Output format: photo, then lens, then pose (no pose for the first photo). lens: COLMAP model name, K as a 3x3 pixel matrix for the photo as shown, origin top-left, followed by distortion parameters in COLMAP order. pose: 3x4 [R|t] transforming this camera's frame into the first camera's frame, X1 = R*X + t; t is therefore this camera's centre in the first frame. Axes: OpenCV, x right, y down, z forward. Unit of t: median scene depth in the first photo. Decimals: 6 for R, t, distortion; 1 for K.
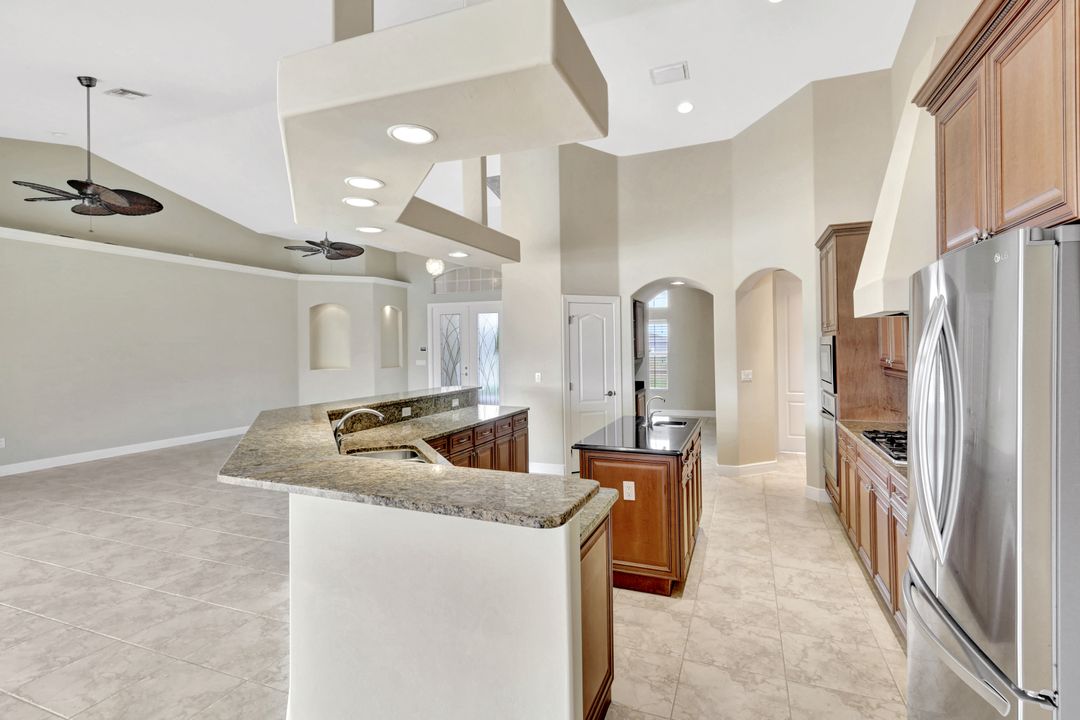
lens RADIAL K [[527.8, 0, 536.7], [0, 527.8, 352.9], [0, 0, 1]] dist [0.009689, 0.001861]
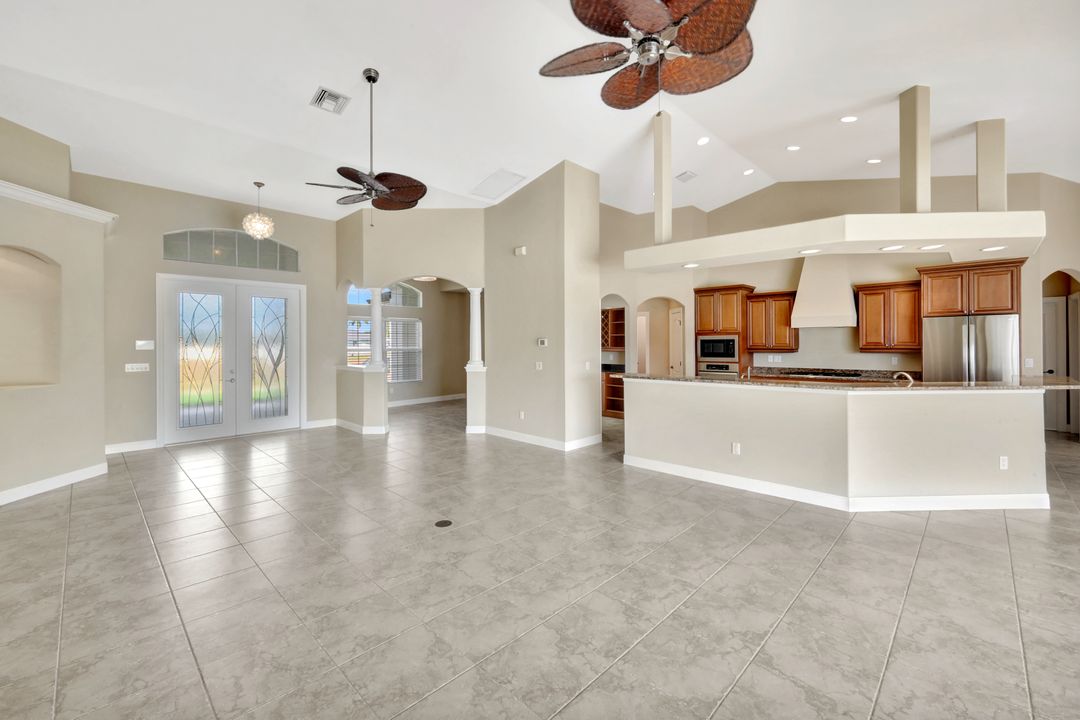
lens RADIAL K [[448.9, 0, 551.5], [0, 448.9, 342.3], [0, 0, 1]] dist [0.002942, 0.003546]
pose [[0.367382, 0.009254, 0.930024, -1.487618], [0.013964, 0.999783, -0.015465, 0.014377], [-0.929965, 0.018669, 0.367173, 1.086563]]
